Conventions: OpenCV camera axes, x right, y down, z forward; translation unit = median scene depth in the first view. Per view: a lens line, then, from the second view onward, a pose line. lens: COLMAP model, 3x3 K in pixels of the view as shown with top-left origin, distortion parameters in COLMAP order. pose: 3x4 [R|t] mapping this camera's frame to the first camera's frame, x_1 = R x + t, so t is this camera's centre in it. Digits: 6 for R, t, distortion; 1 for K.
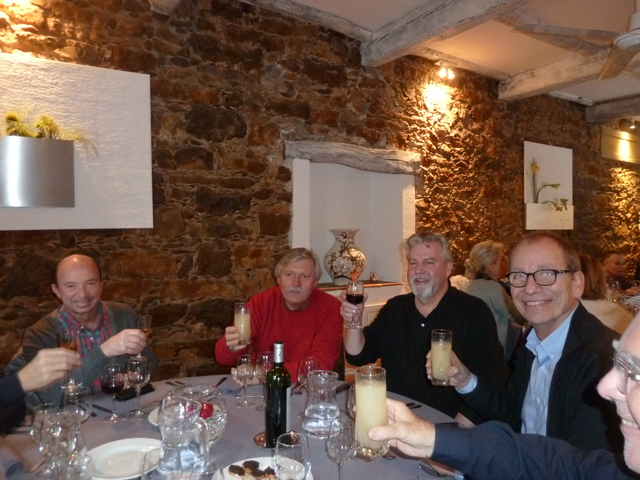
lens RADIAL K [[478.6, 0, 319.6], [0, 478.6, 236.6], [0, 0, 1]] dist [-0.031589, 0.009392]
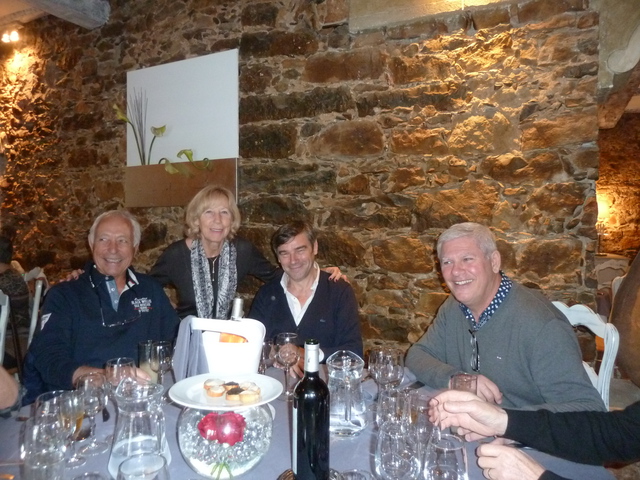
lens RADIAL K [[478.6, 0, 321.7], [0, 478.6, 242.3], [0, 0, 1]] dist [-0.031589, 0.009392]
pose [[0.499079, 0.015237, -0.866422, 1.293544], [-0.022652, 0.999733, 0.004534, 0.028065], [0.866260, 0.017363, 0.499291, 1.035037]]
